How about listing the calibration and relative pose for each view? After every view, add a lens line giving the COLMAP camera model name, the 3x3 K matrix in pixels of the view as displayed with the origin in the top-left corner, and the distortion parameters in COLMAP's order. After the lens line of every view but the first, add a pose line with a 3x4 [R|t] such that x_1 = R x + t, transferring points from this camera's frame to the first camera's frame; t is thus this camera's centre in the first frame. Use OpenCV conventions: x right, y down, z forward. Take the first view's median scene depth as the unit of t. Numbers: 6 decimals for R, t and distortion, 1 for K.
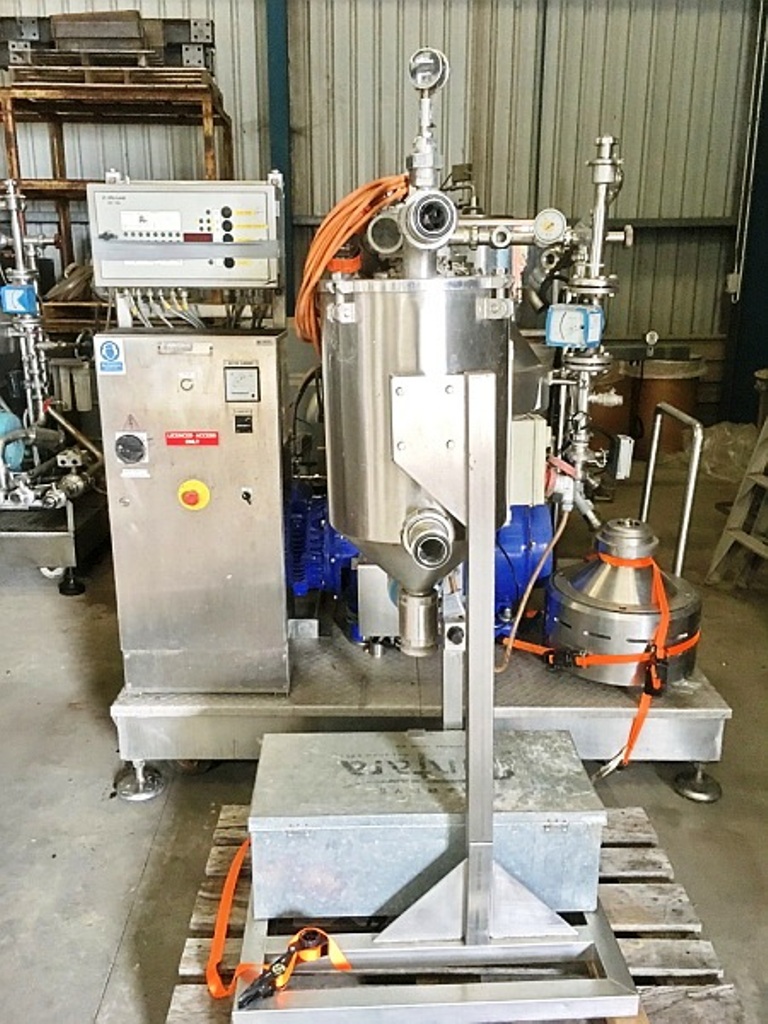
lens RADIAL K [[878.8, 0, 390.7], [0, 878.8, 514.7], [0, 0, 1]] dist [0.008537, -0.014087]
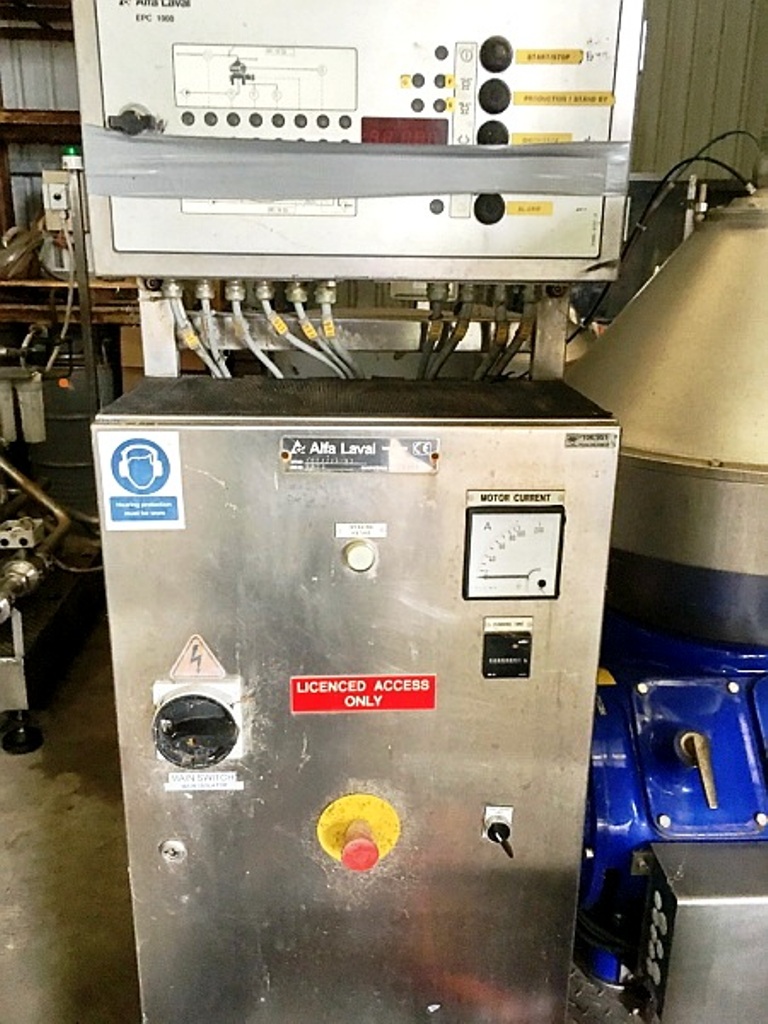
lens RADIAL K [[878.8, 0, 377.0], [0, 878.8, 509.6], [0, 0, 1]] dist [0.008537, -0.014087]
pose [[0.999047, -0.005091, 0.043341, -0.235297], [0.004004, 0.999676, 0.025127, -0.172103], [-0.043455, -0.024930, 0.998744, 0.635241]]
